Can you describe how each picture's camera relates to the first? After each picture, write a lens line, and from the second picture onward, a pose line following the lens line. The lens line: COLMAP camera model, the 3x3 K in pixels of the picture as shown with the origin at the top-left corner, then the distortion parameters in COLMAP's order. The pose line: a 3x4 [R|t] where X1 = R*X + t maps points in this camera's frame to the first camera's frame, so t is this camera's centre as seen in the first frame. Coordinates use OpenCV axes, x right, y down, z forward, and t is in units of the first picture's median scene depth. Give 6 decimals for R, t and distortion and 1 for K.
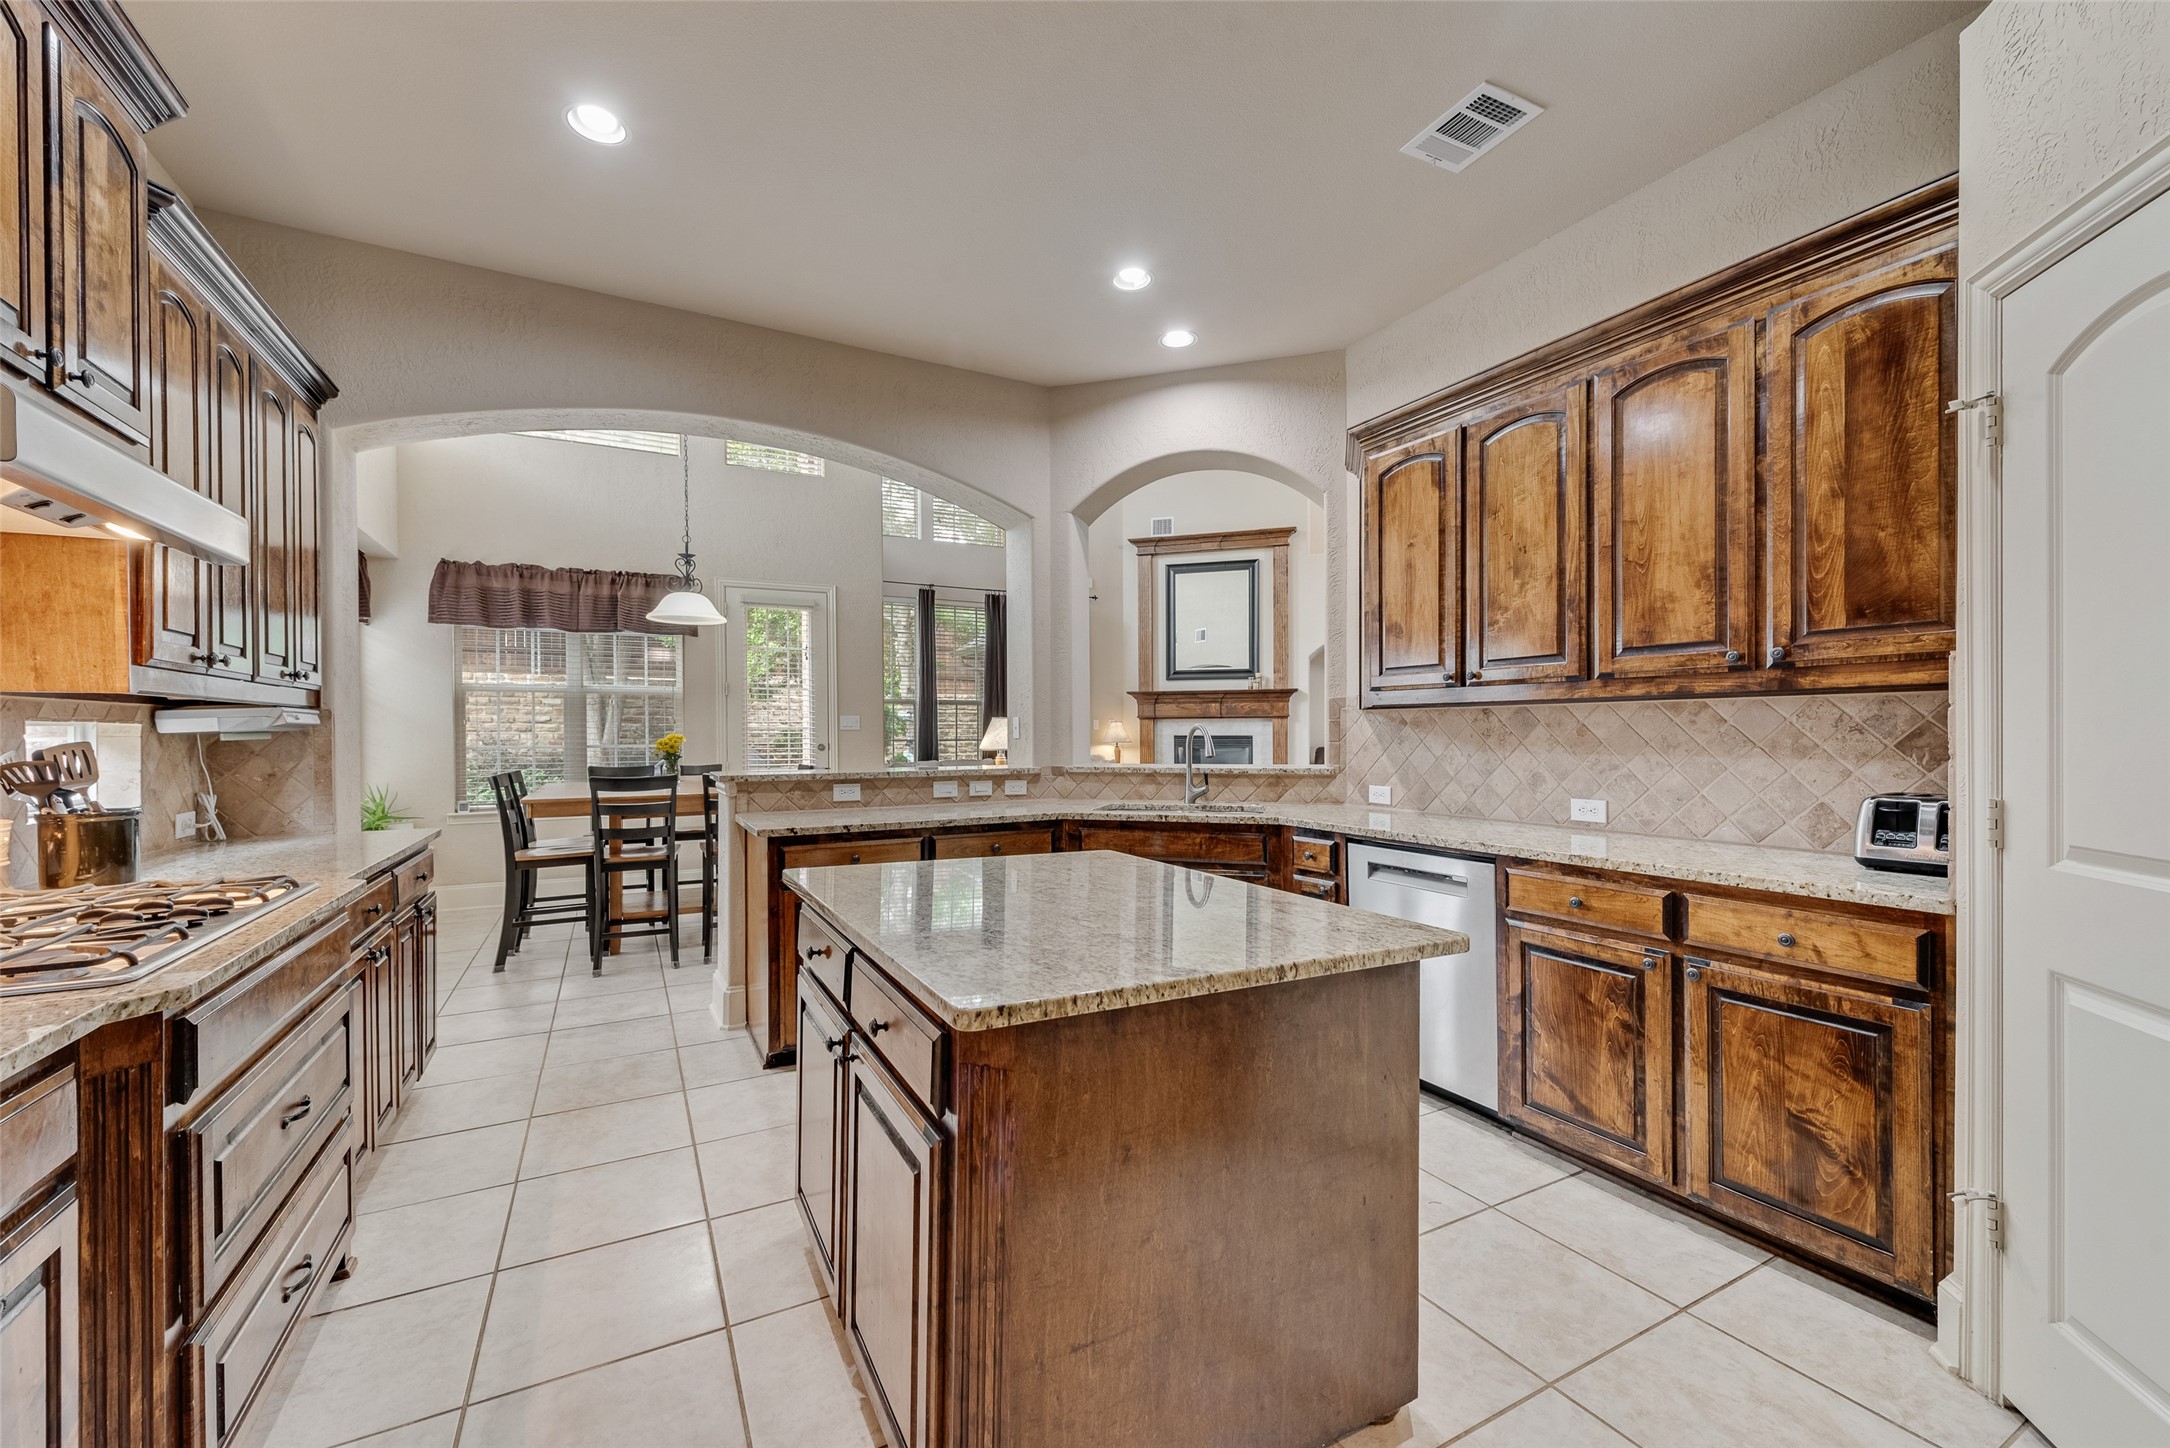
lens RADIAL K [[865.9, 0, 1085.9], [0, 865.9, 739.9], [0, 0, 1]] dist [0.016963, -0.003434]
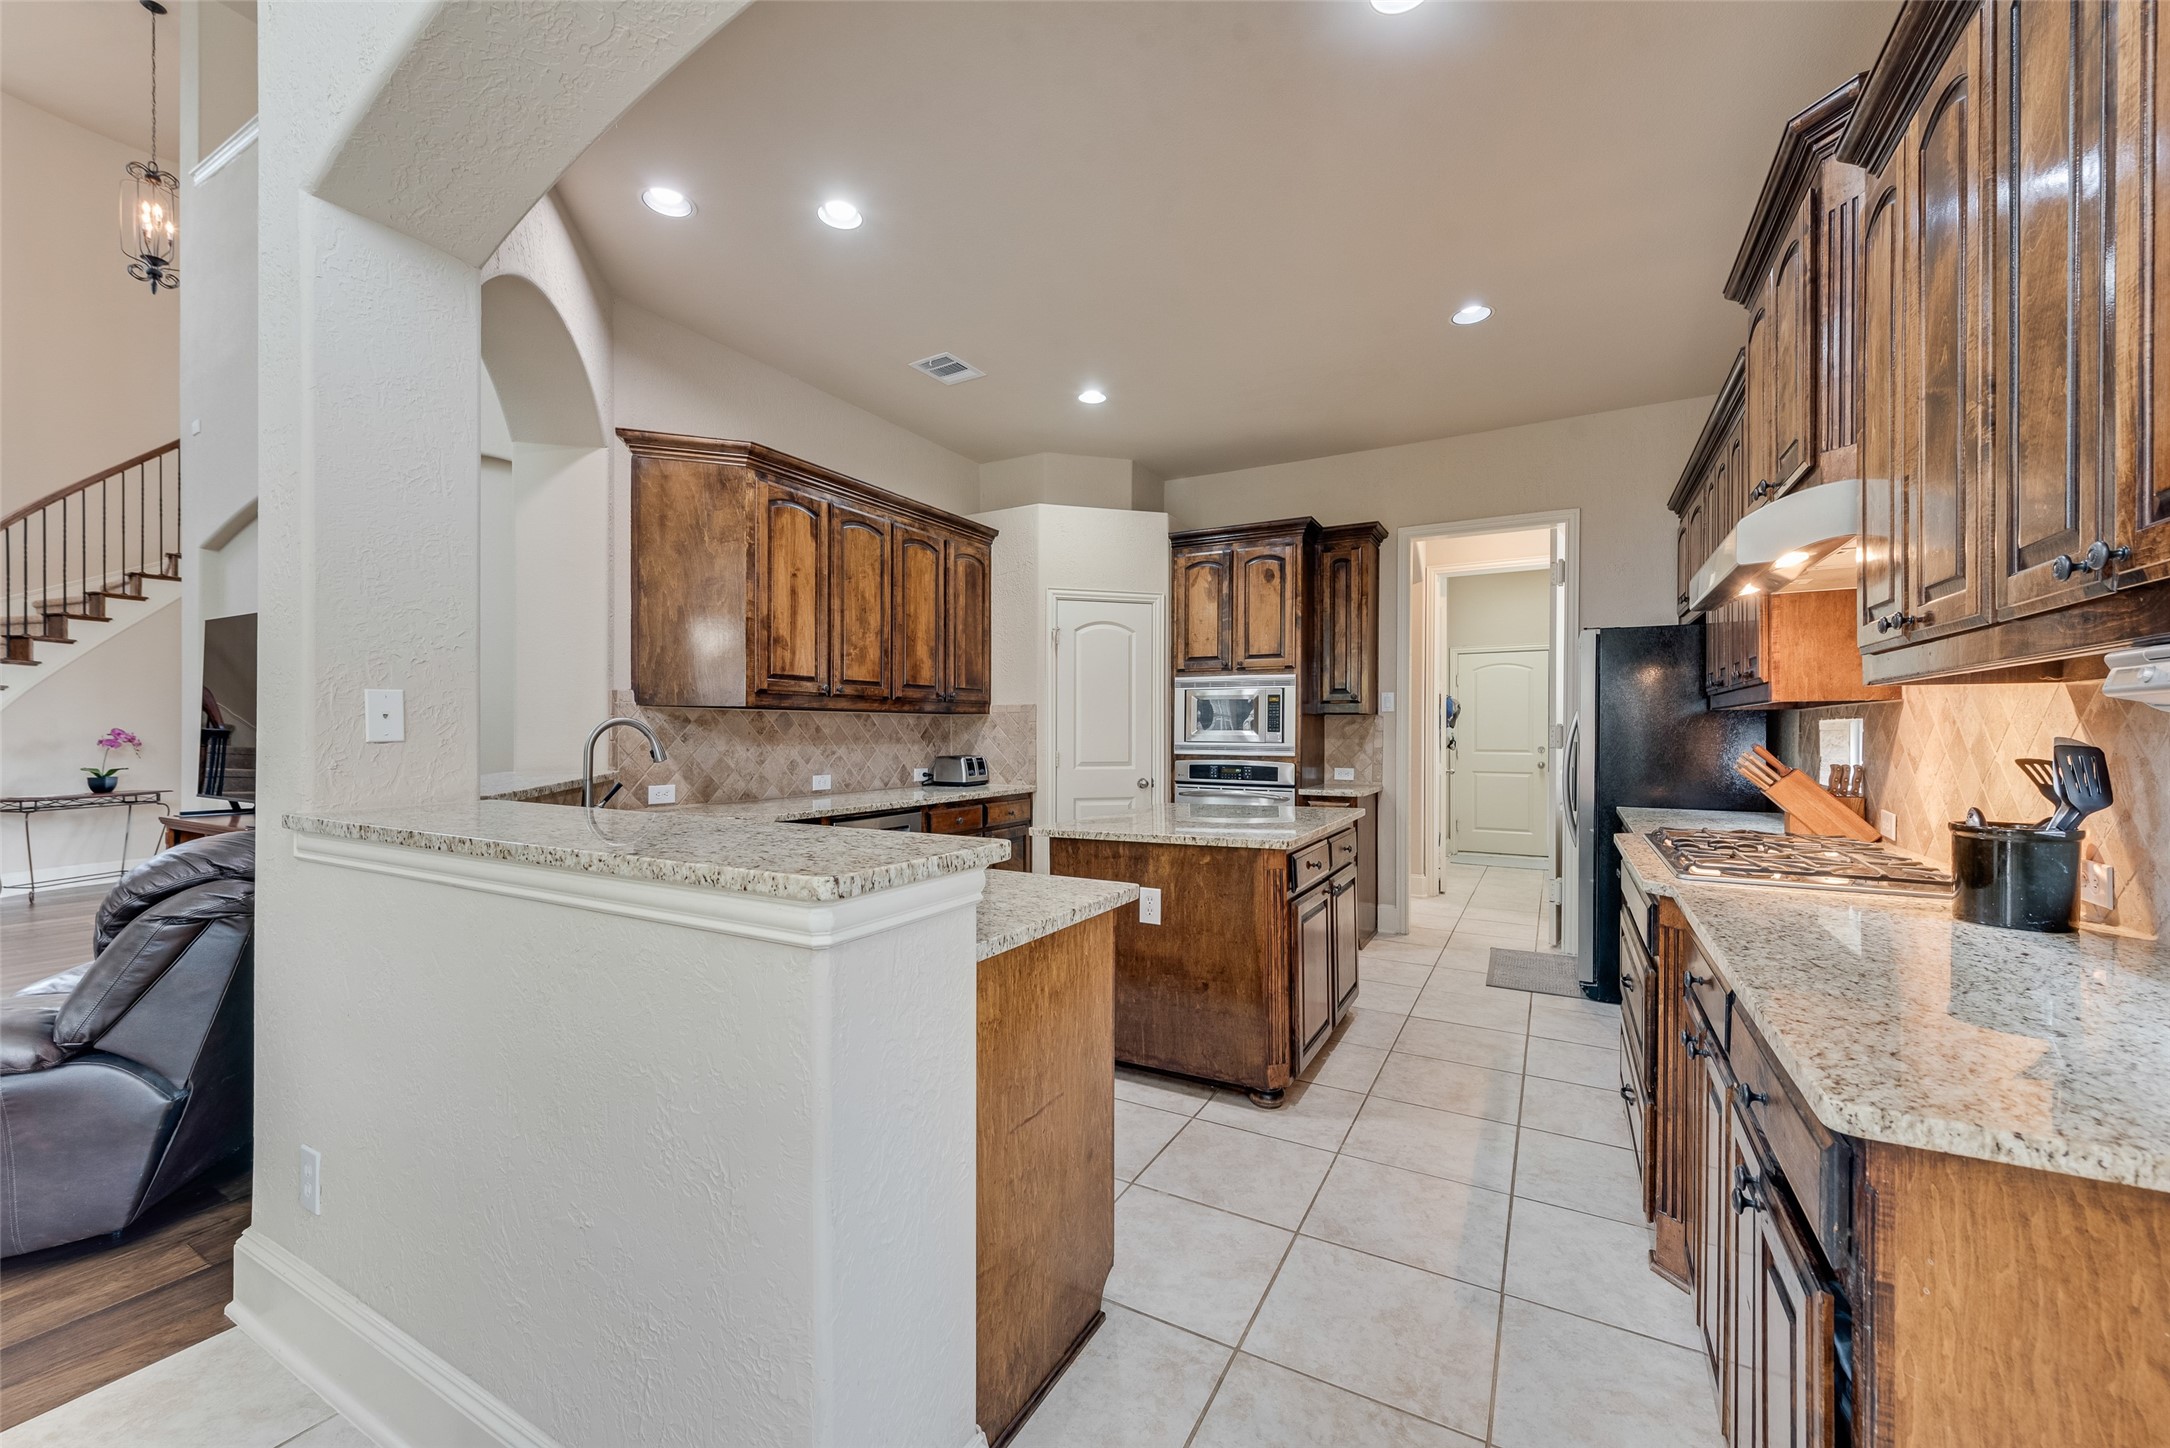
lens RADIAL K [[865.9, 0, 1049.9], [0, 865.9, 730.1], [0, 0, 1]] dist [0.016963, -0.003434]
pose [[-0.519312, -0.000100, 0.854585, -0.929257], [0.004552, 0.999985, 0.002883, -0.012488], [-0.854573, 0.005387, -0.519304, 1.467401]]
